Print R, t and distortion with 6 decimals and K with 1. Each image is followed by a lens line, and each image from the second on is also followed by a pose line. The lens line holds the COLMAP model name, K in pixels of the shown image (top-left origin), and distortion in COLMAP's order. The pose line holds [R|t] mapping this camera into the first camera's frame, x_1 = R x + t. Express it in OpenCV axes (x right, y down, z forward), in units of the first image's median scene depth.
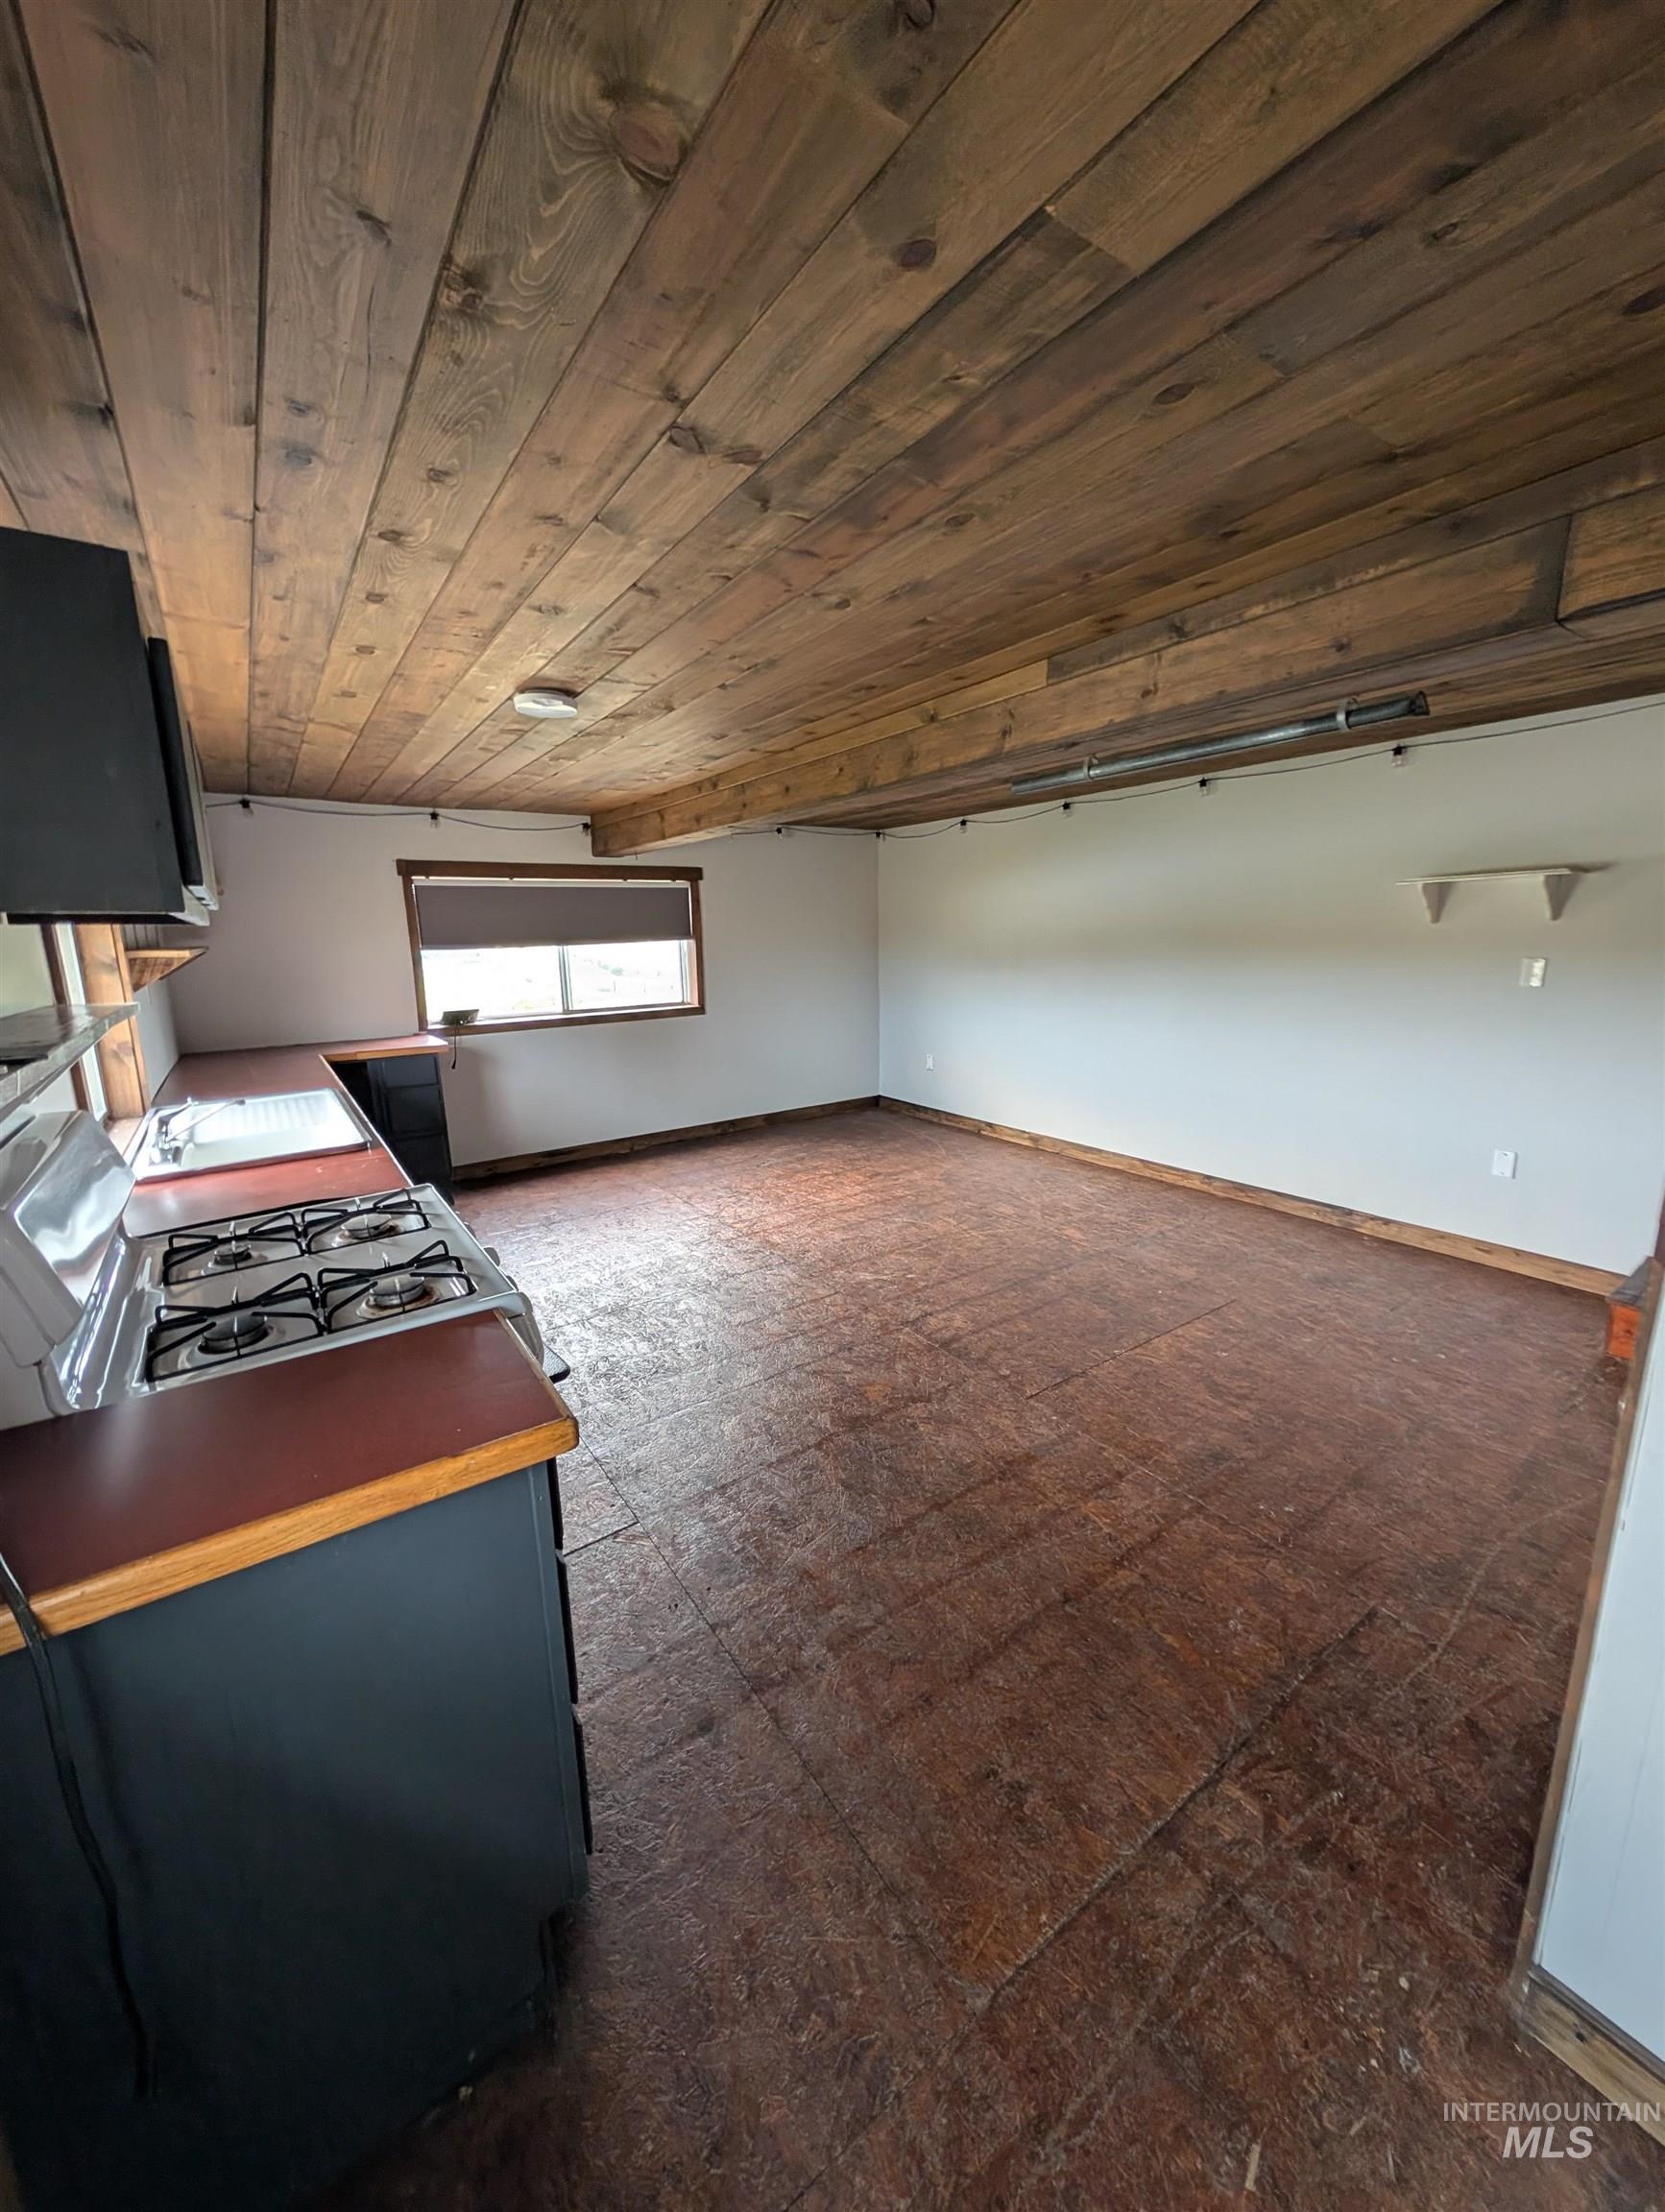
lens RADIAL K [[837.5, 0, 830.4], [0, 837.5, 1097.5], [0, 0, 1]] dist [-0.001950, 0.000436]
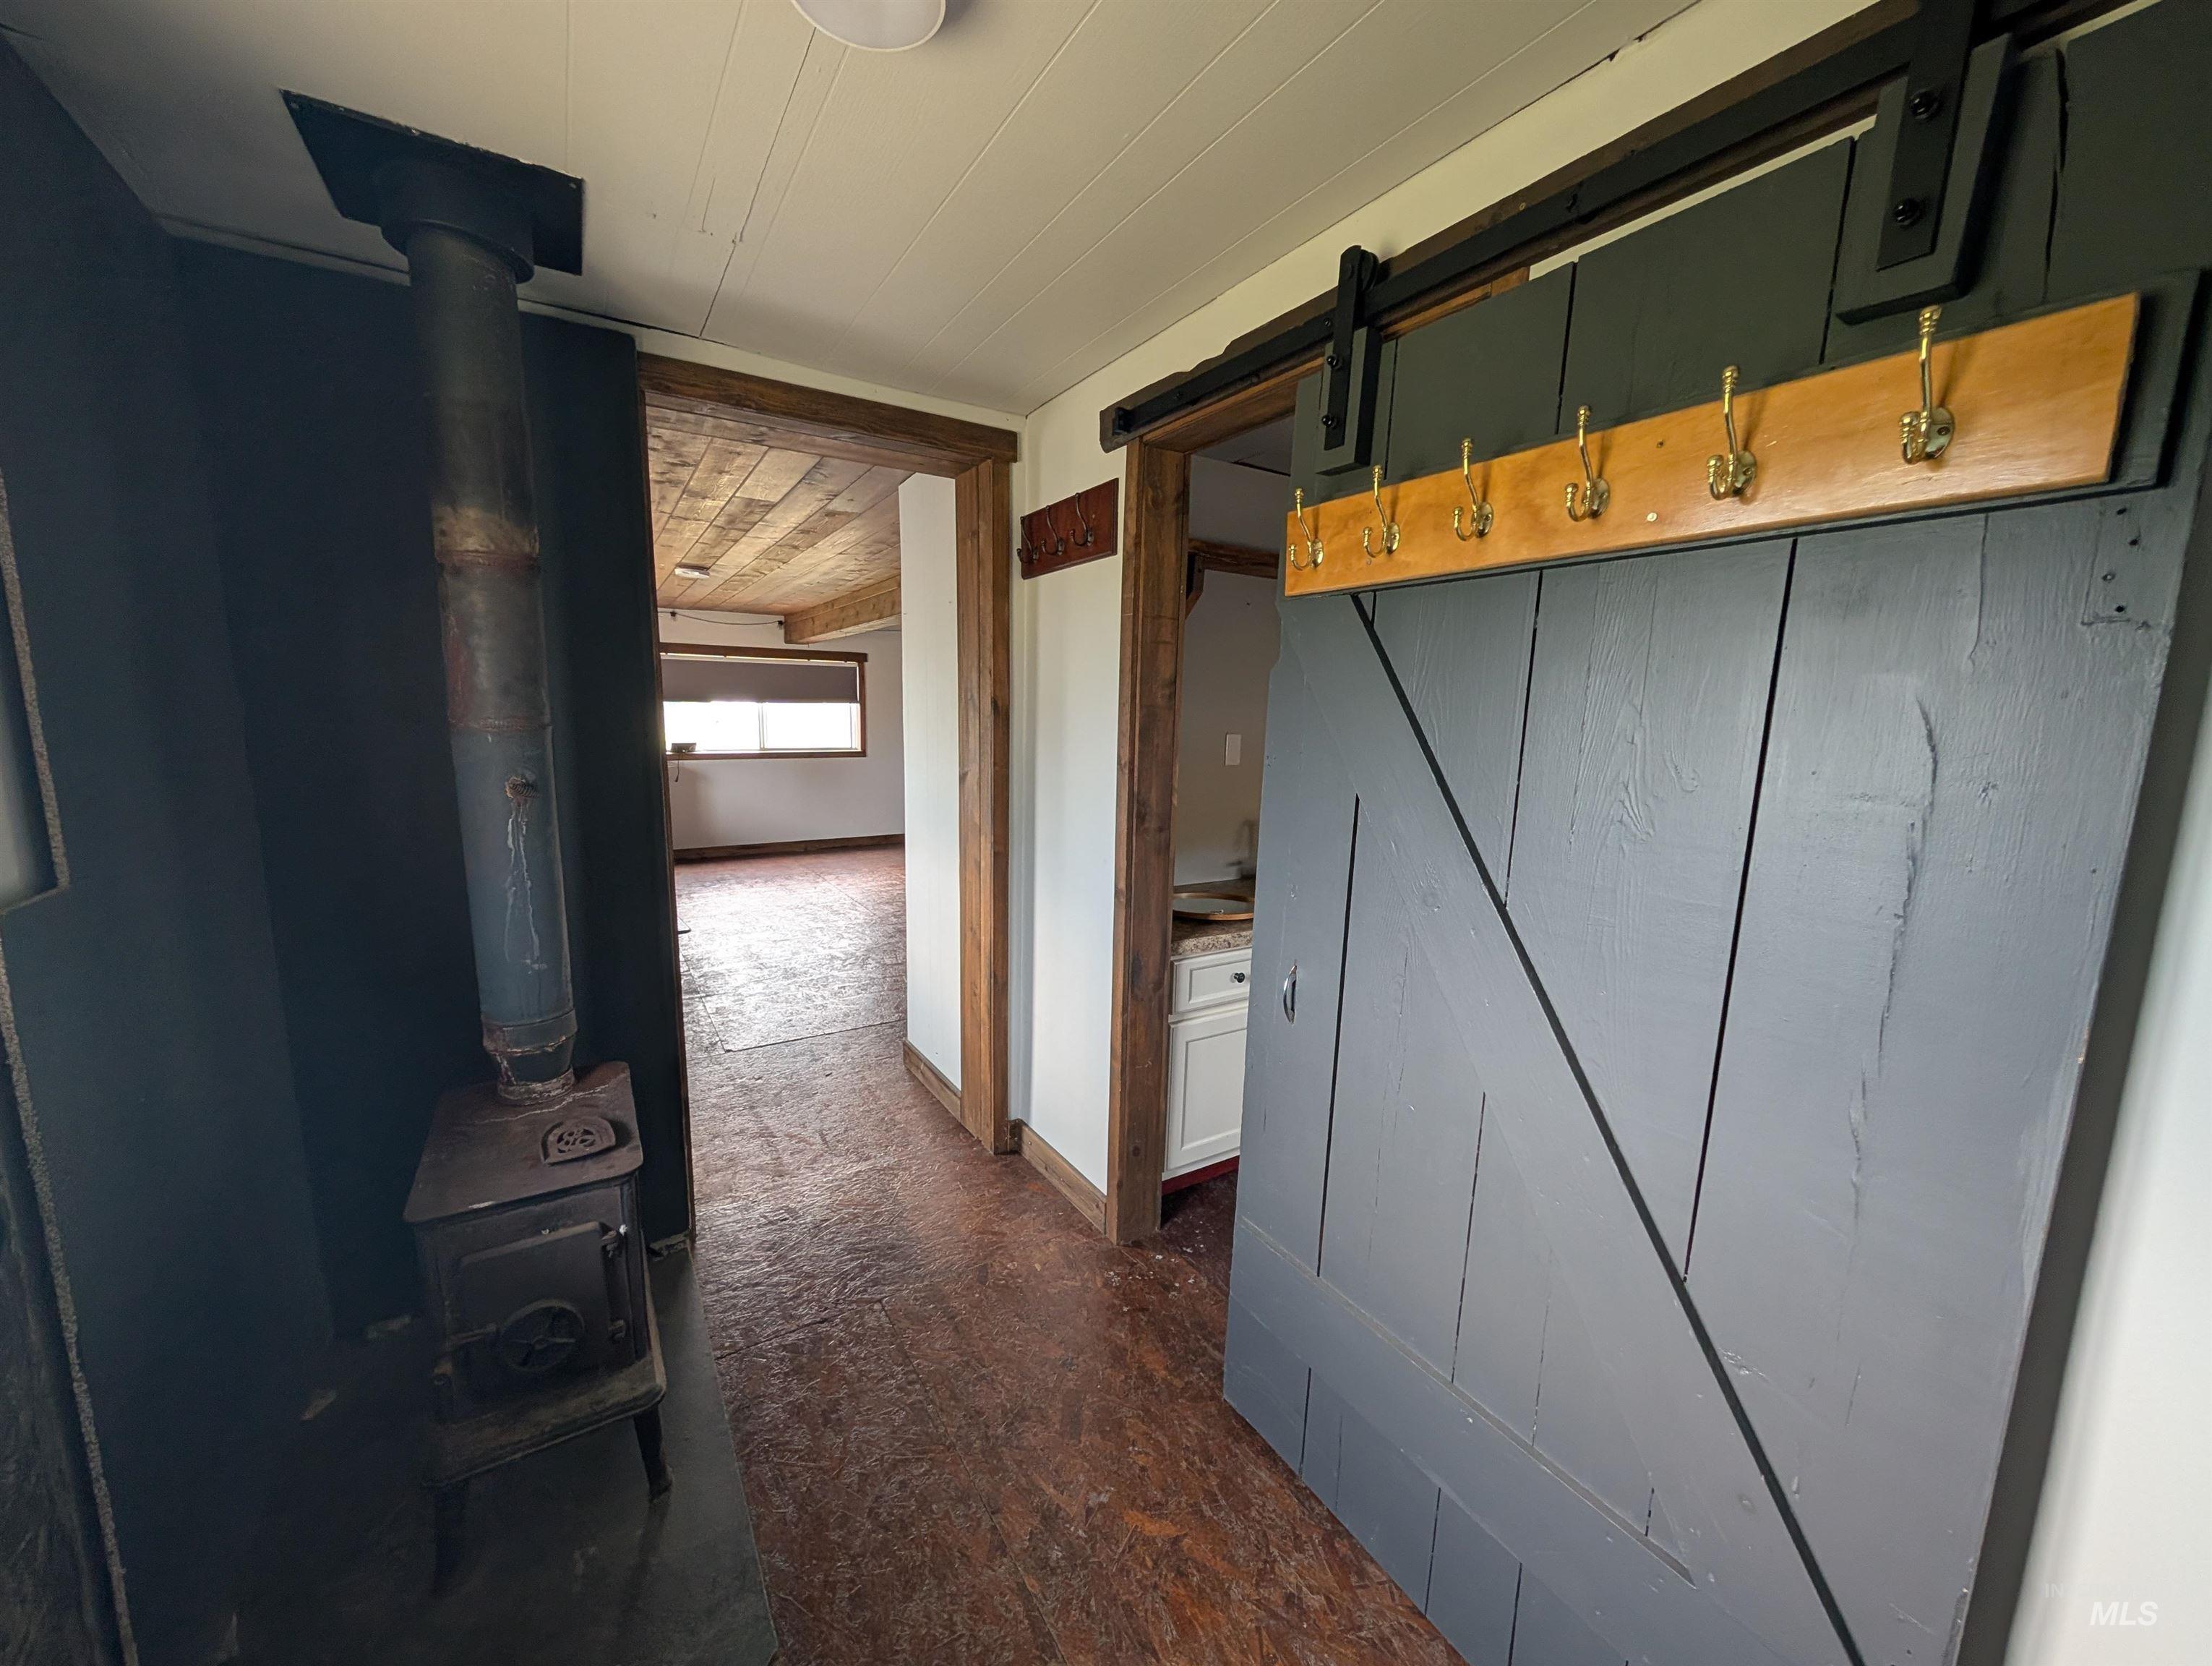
lens RADIAL K [[837.6, 0, 1109.1], [0, 837.6, 839.2], [0, 0, 1]] dist [-0.001950, 0.000436]
pose [[0.998270, 0.045981, -0.036640, 0.539289], [-0.047560, 0.997923, -0.043443, 0.136768], [0.034566, 0.045110, 0.998384, -0.648817]]
